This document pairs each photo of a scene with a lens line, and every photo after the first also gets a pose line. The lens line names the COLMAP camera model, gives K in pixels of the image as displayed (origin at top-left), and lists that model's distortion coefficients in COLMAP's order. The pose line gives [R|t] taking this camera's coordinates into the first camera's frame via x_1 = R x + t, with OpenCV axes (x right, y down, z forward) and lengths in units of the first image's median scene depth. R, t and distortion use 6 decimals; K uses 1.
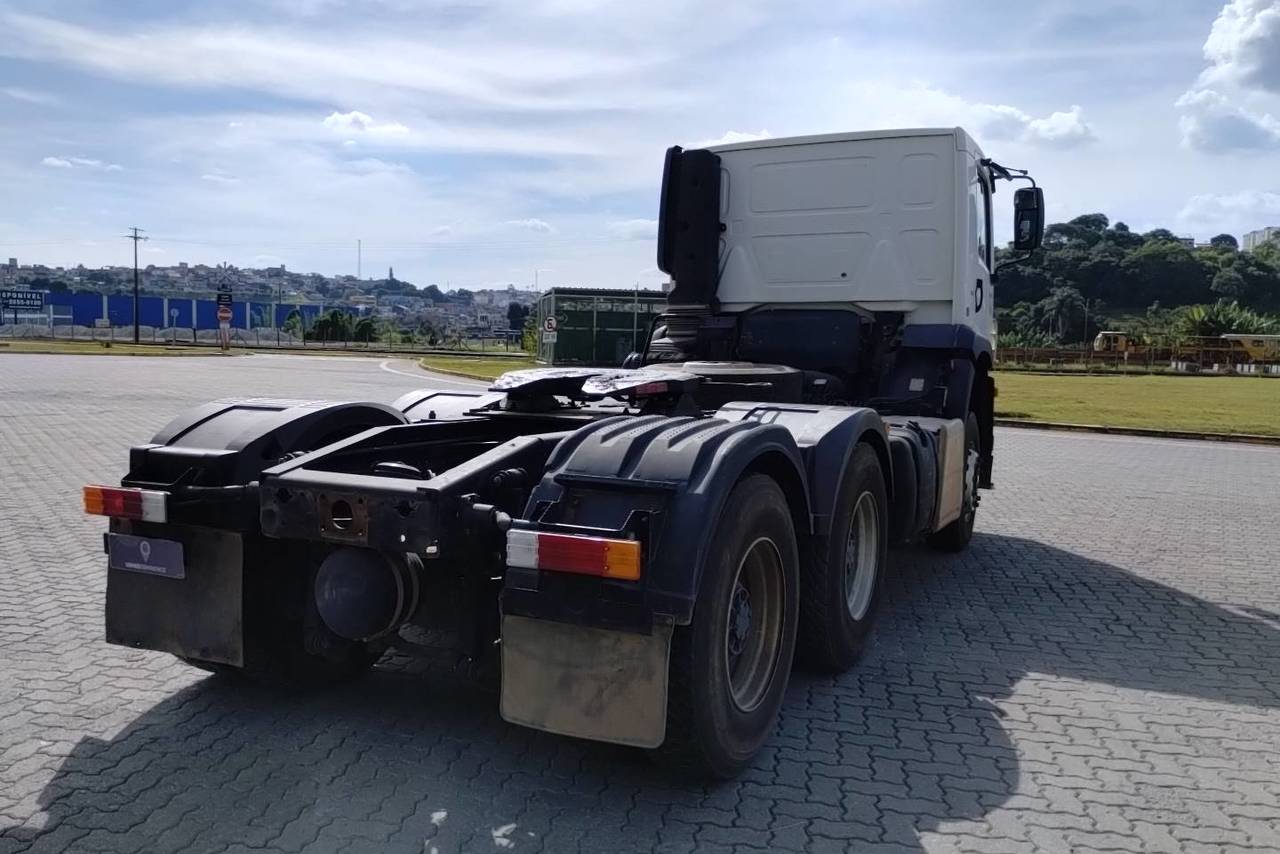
lens RADIAL K [[1056.4, 0, 633.0], [0, 1056.4, 396.0], [0, 0, 1]] dist [0.060524, -0.060730]
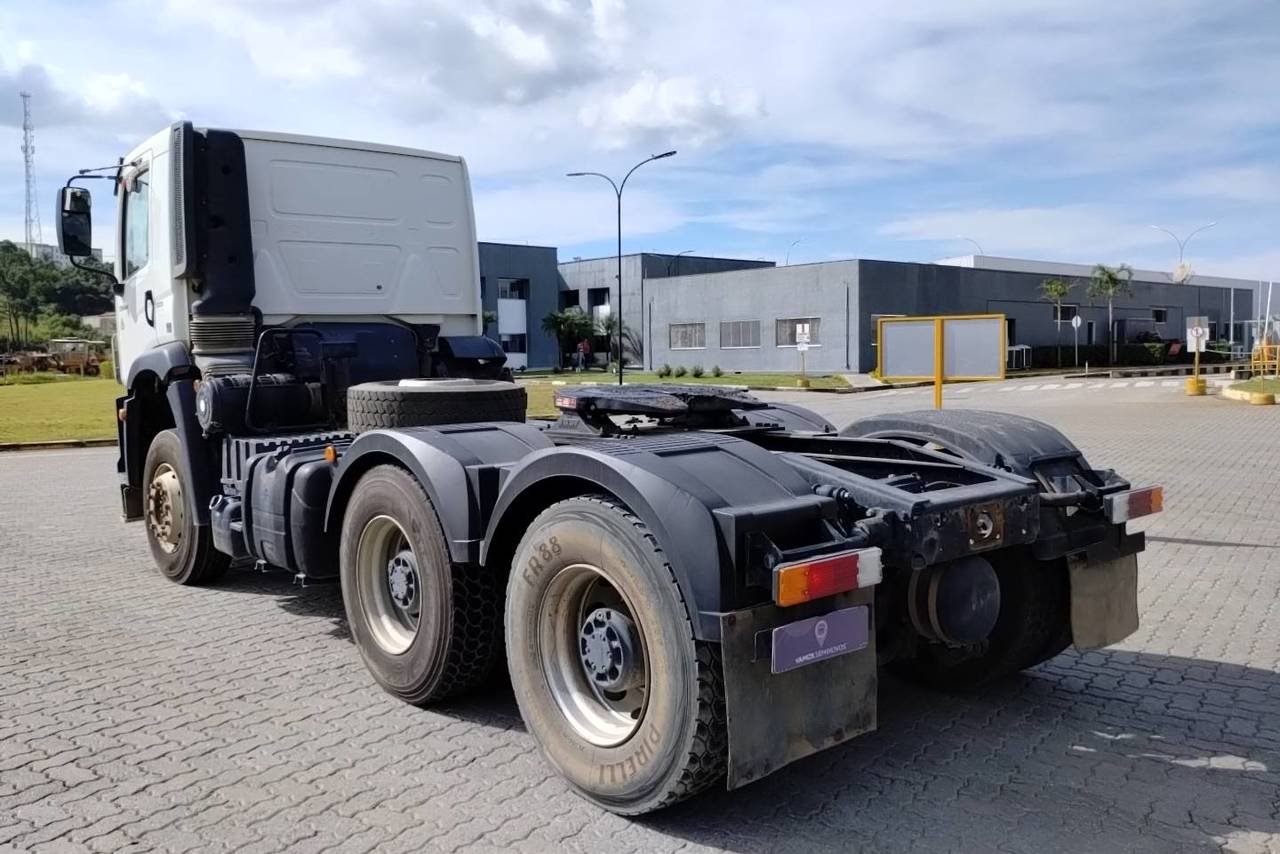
lens RADIAL K [[1063.9, 0, 631.2], [0, 1063.9, 378.1], [0, 0, 1]] dist [0.018916, -0.002689]
pose [[0.408361, -0.050350, 0.911431, -1.236277], [0.073211, 0.997068, 0.022279, -0.072801], [-0.909880, 0.057629, 0.410850, 0.794569]]
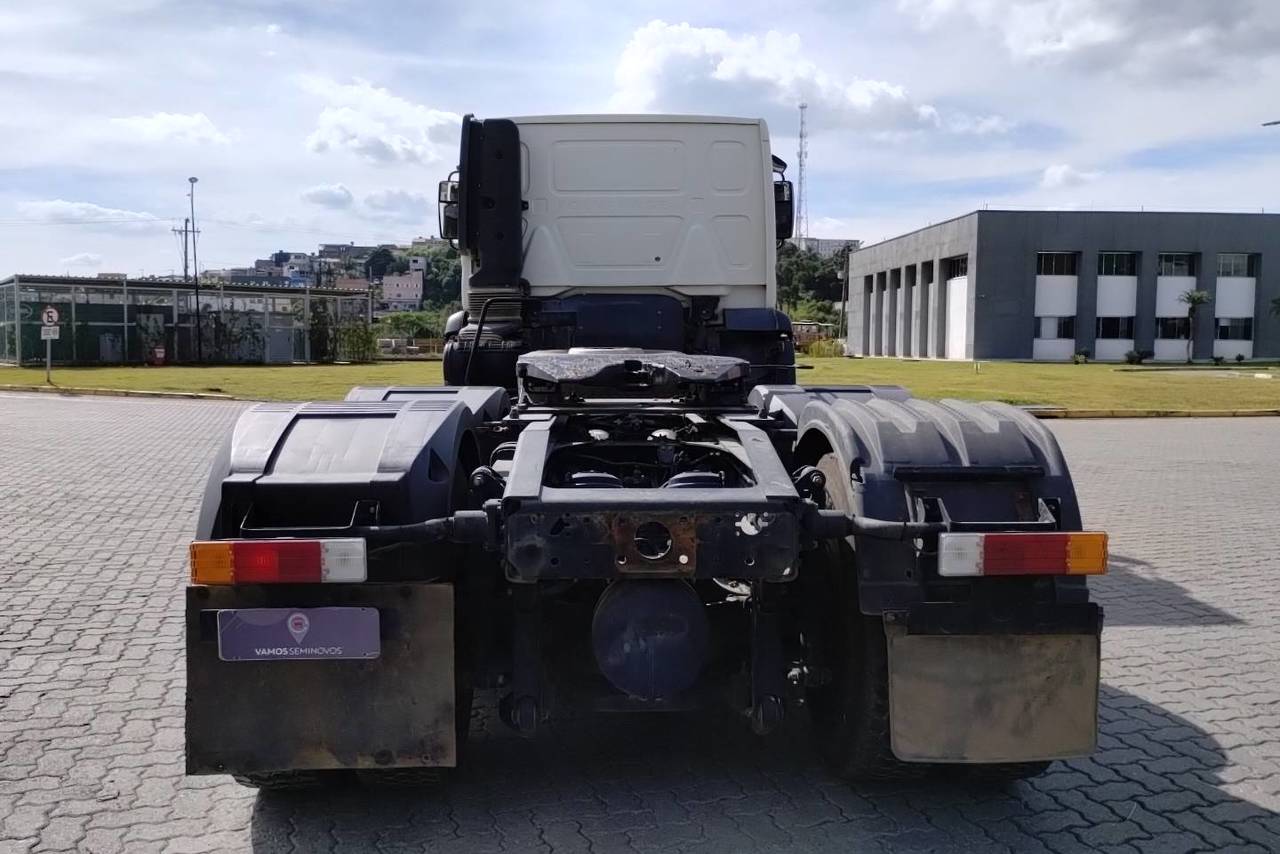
lens RADIAL K [[1056.4, 0, 633.0], [0, 1056.4, 396.0], [0, 0, 1]] dist [0.060524, -0.060730]
pose [[0.881622, -0.042424, 0.470046, -0.585388], [0.039957, 0.999085, 0.015230, -0.005701], [-0.470262, 0.005355, 0.882511, 0.293050]]
